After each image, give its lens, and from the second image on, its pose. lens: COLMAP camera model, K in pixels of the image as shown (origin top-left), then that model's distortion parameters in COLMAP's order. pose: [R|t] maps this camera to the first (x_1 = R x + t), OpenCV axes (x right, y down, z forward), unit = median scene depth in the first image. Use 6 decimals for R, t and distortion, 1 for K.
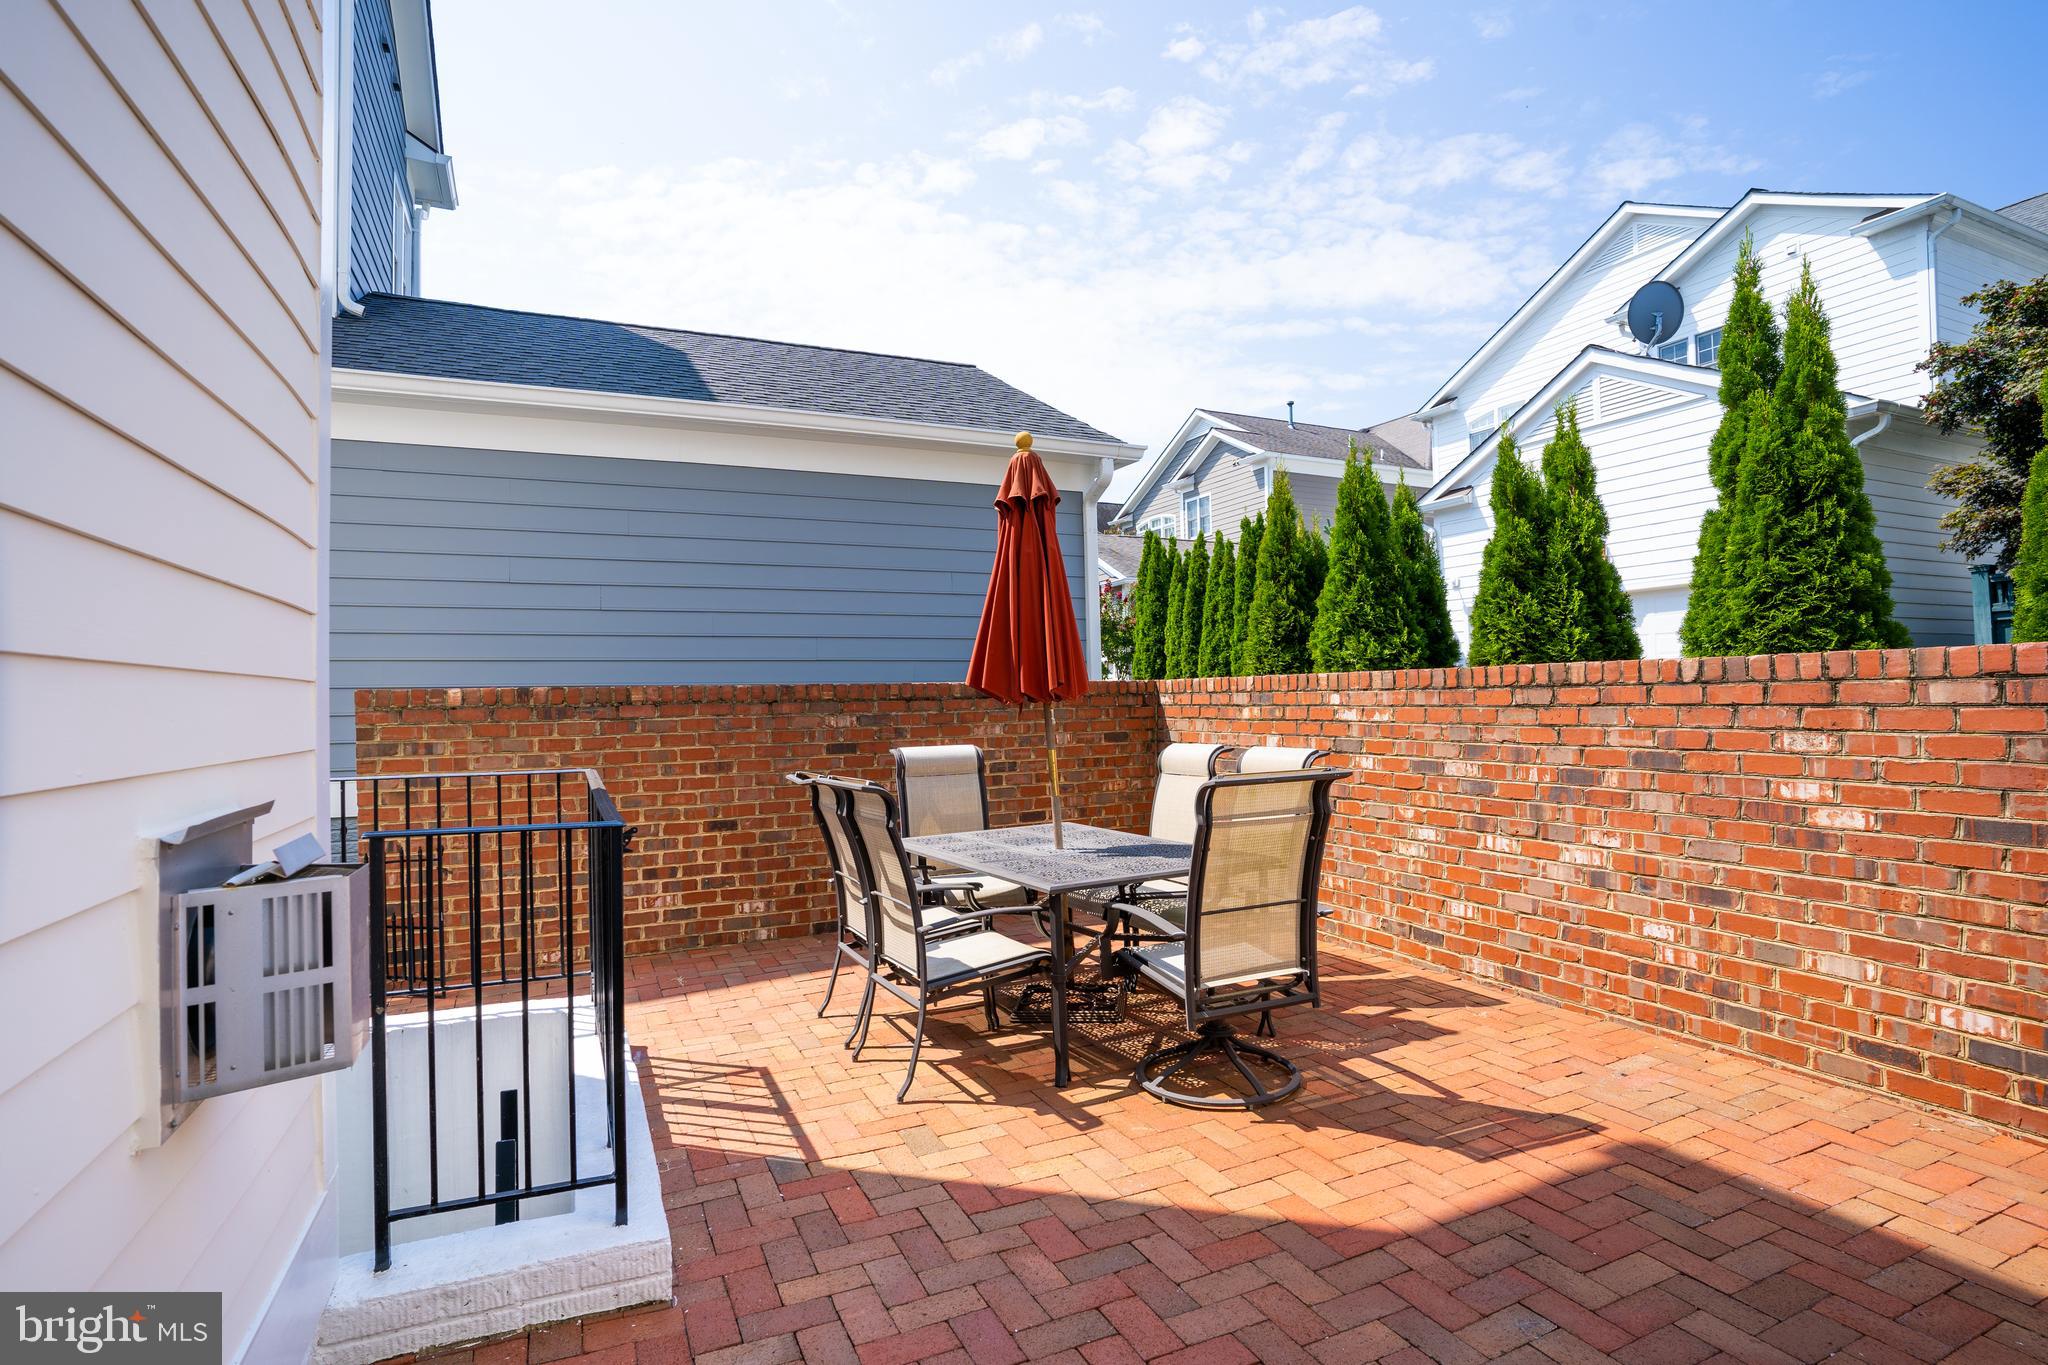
lens RADIAL K [[1009.6, 0, 1024.0], [0, 1009.6, 682.5], [0, 0, 1]] dist [-0.077115, 0.032822]
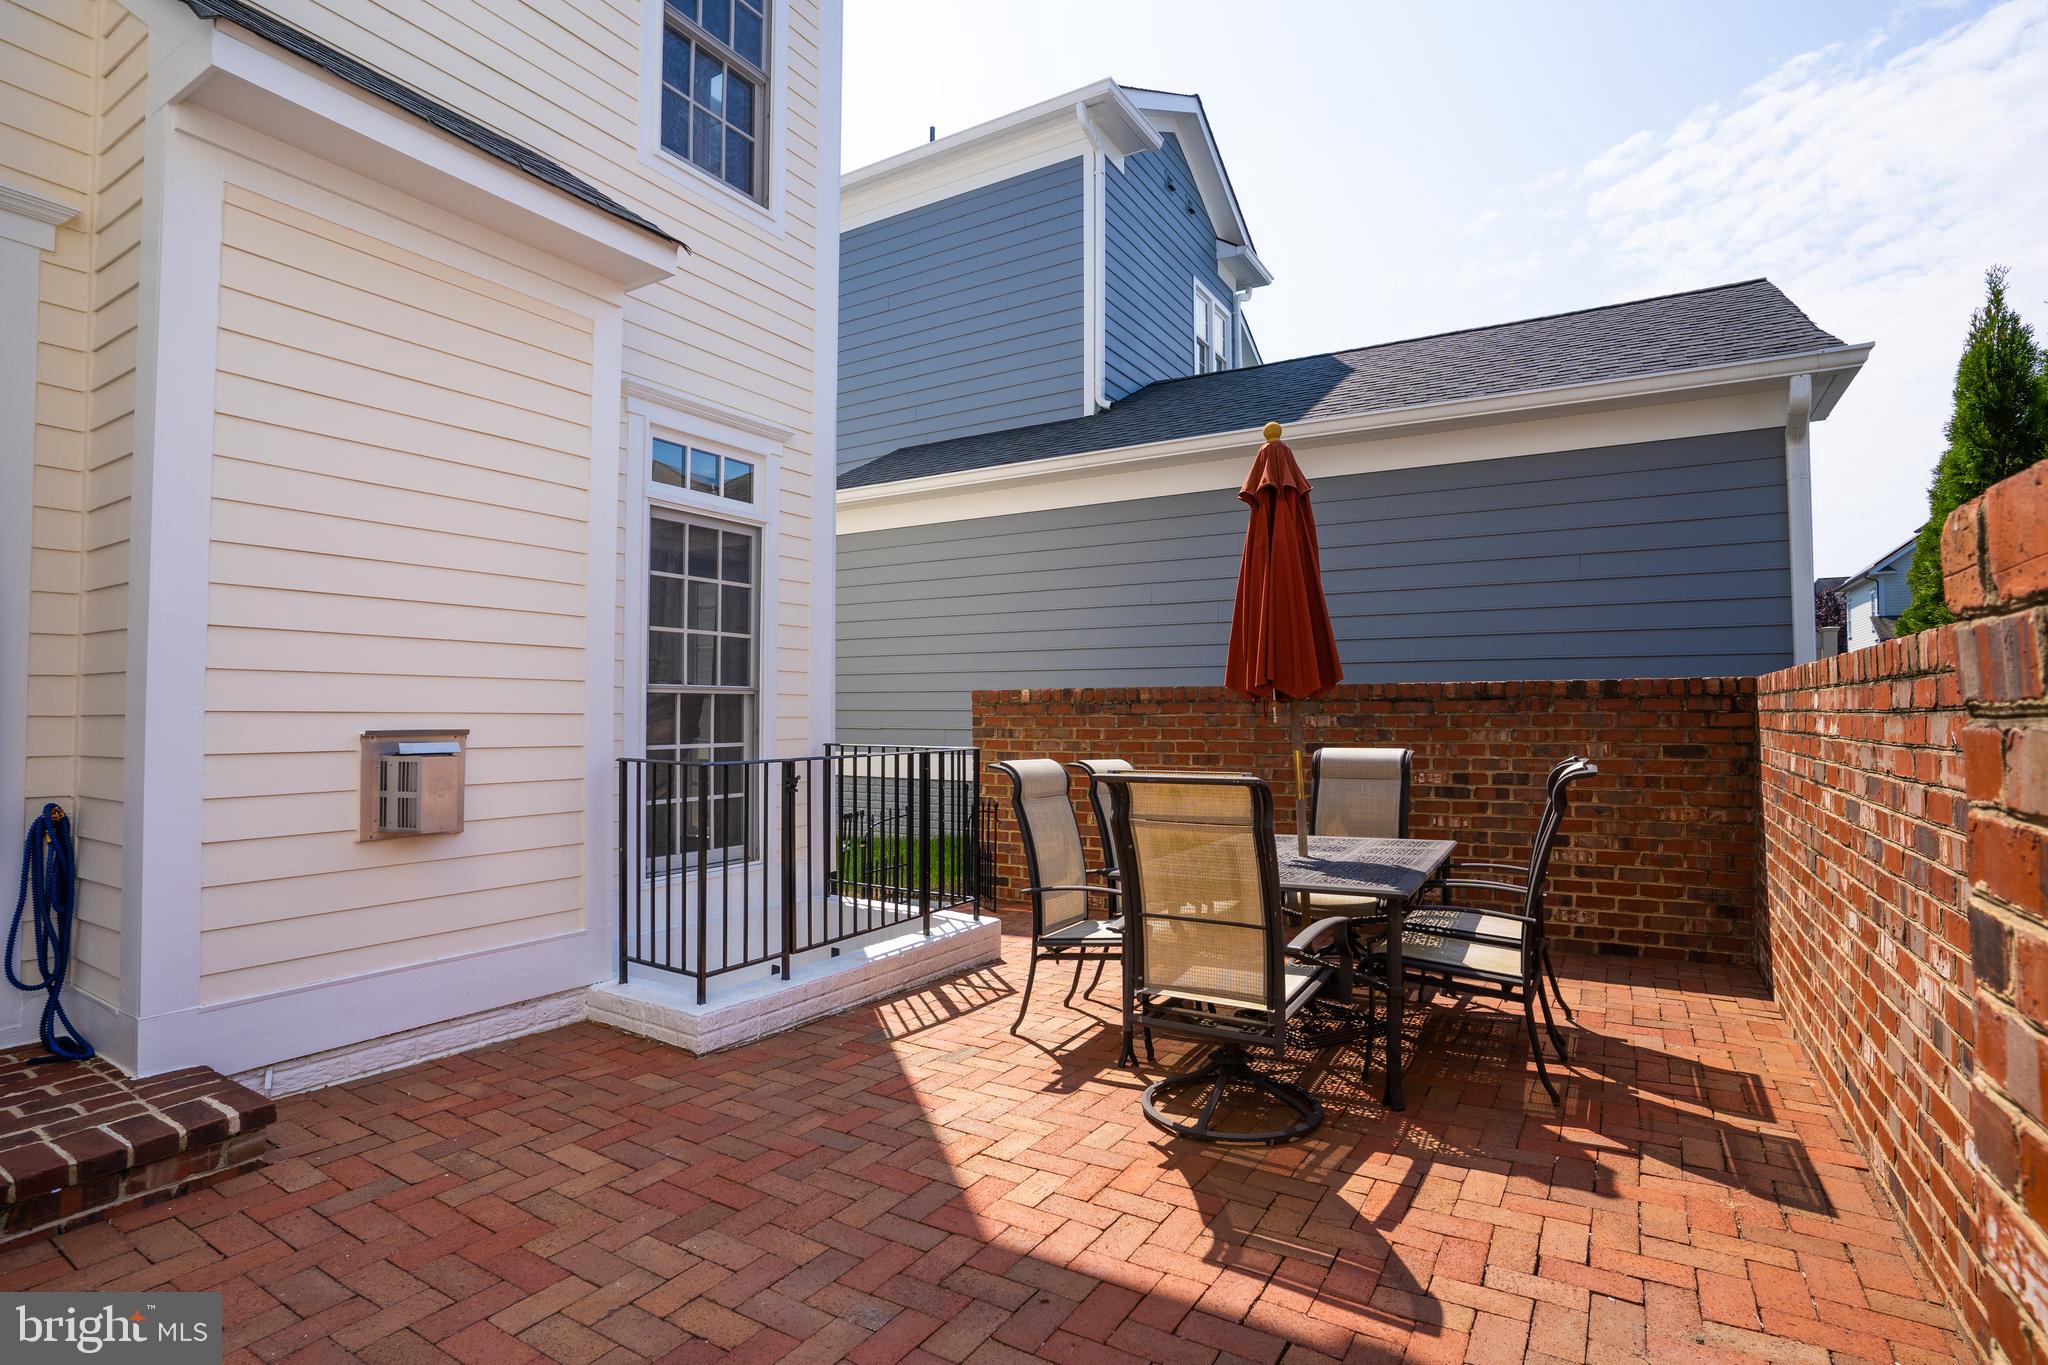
lens RADIAL K [[1009.6, 0, 1024.0], [0, 1009.6, 682.5], [0, 0, 1]] dist [-0.077115, 0.032822]
pose [[0.553153, -0.009156, -0.833029, 0.749877], [0.004034, 0.999957, -0.008312, 0.010159], [0.833070, 0.001237, 0.553166, 0.296093]]
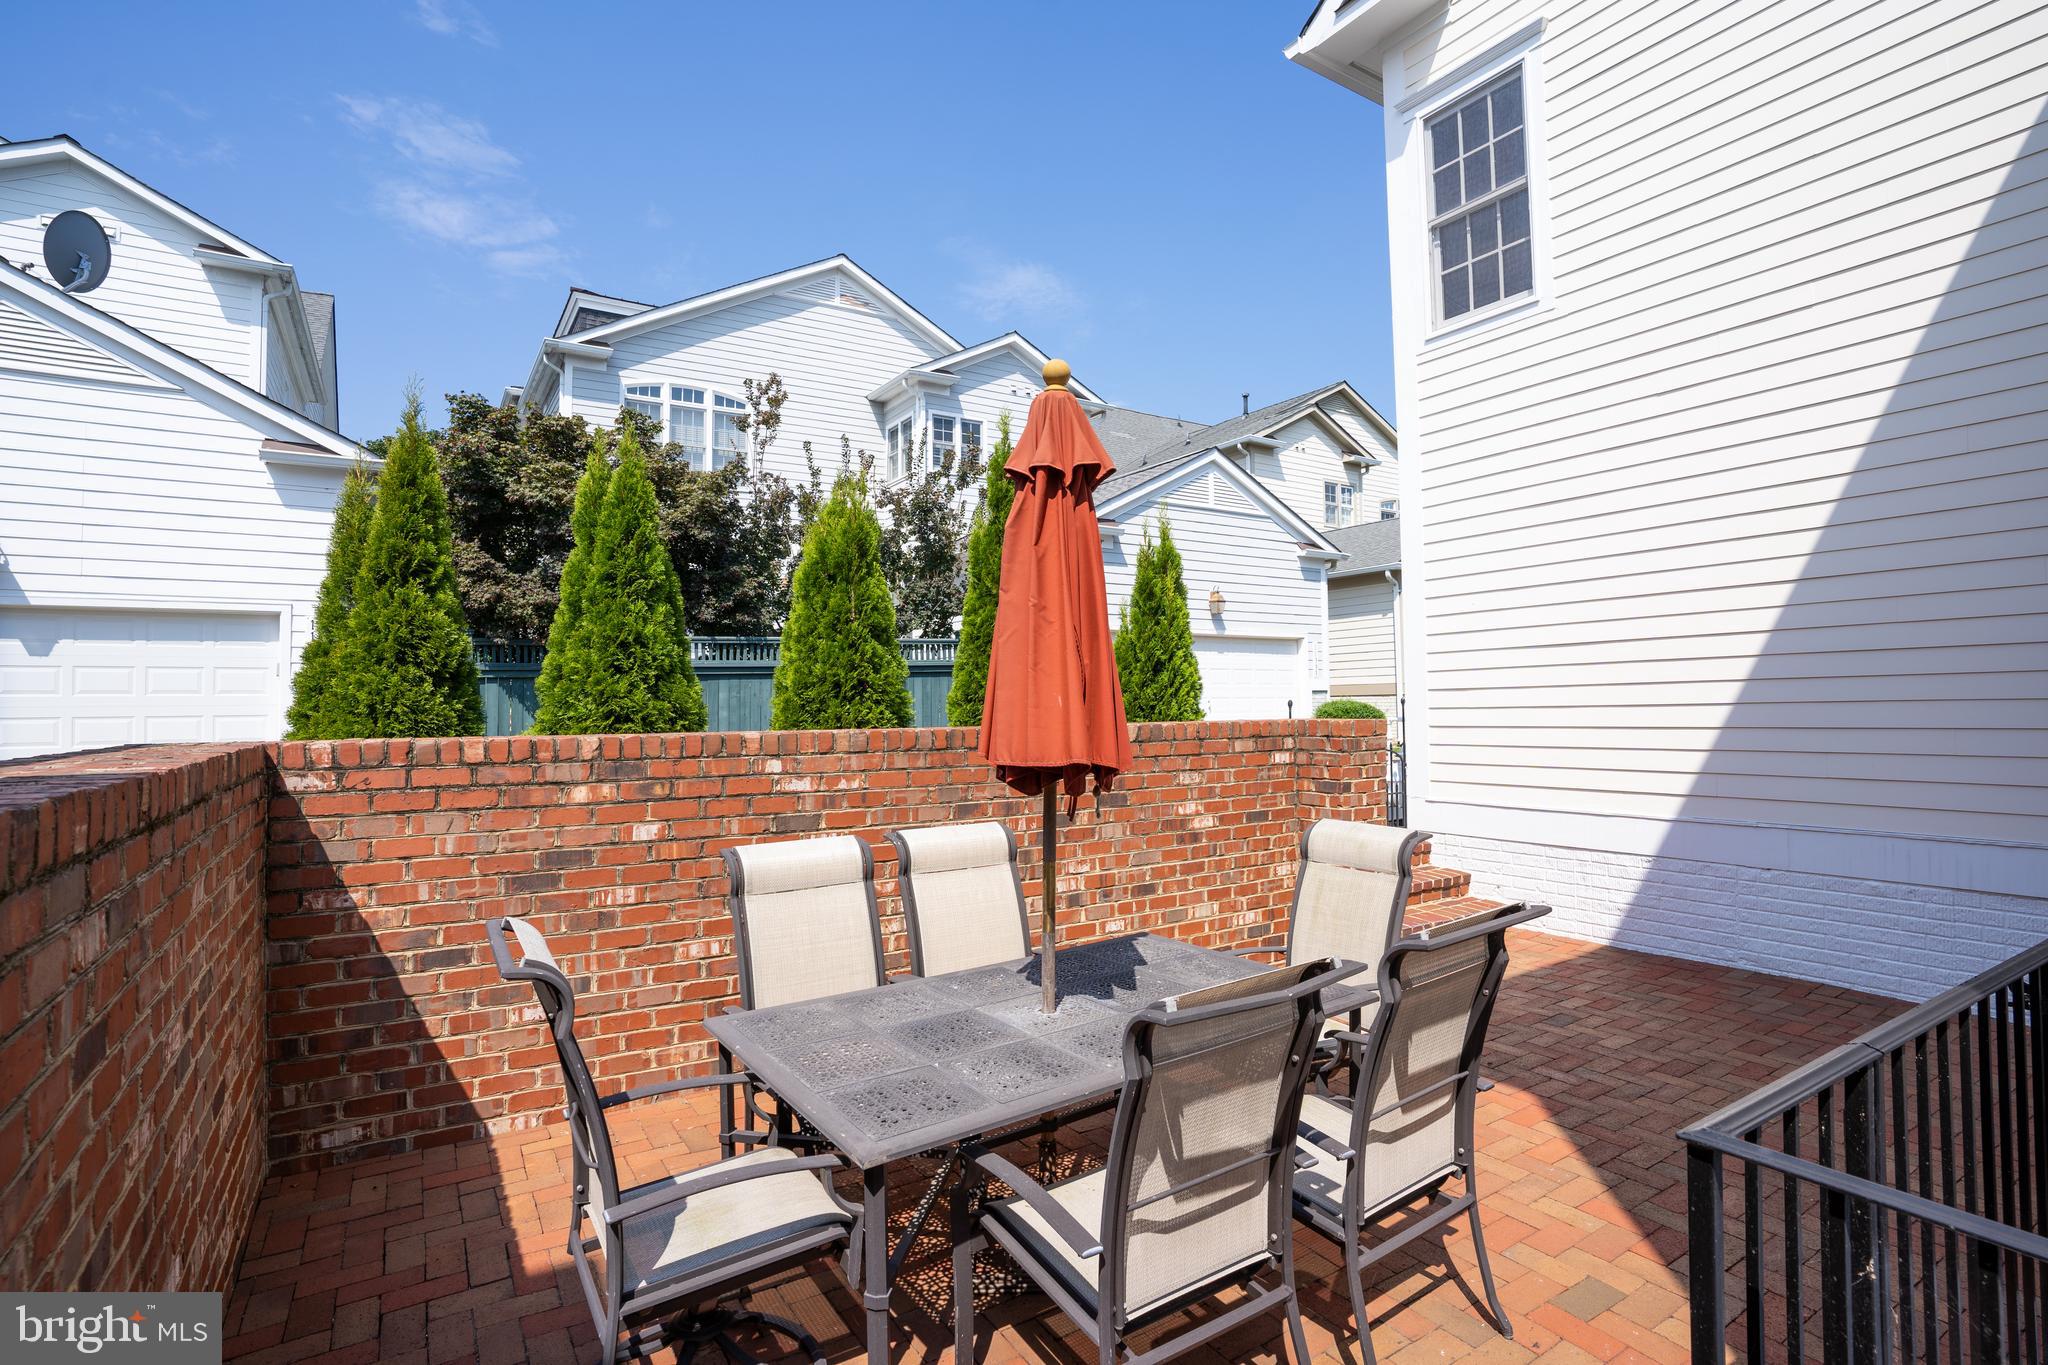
lens RADIAL K [[1009.6, 0, 1024.0], [0, 1009.6, 682.5], [0, 0, 1]] dist [-0.077115, 0.032822]
pose [[-0.130099, 0.040778, 0.990662, -0.682567], [-0.001661, 0.999144, -0.041346, -0.023001], [-0.991500, -0.007025, -0.129920, 1.230256]]
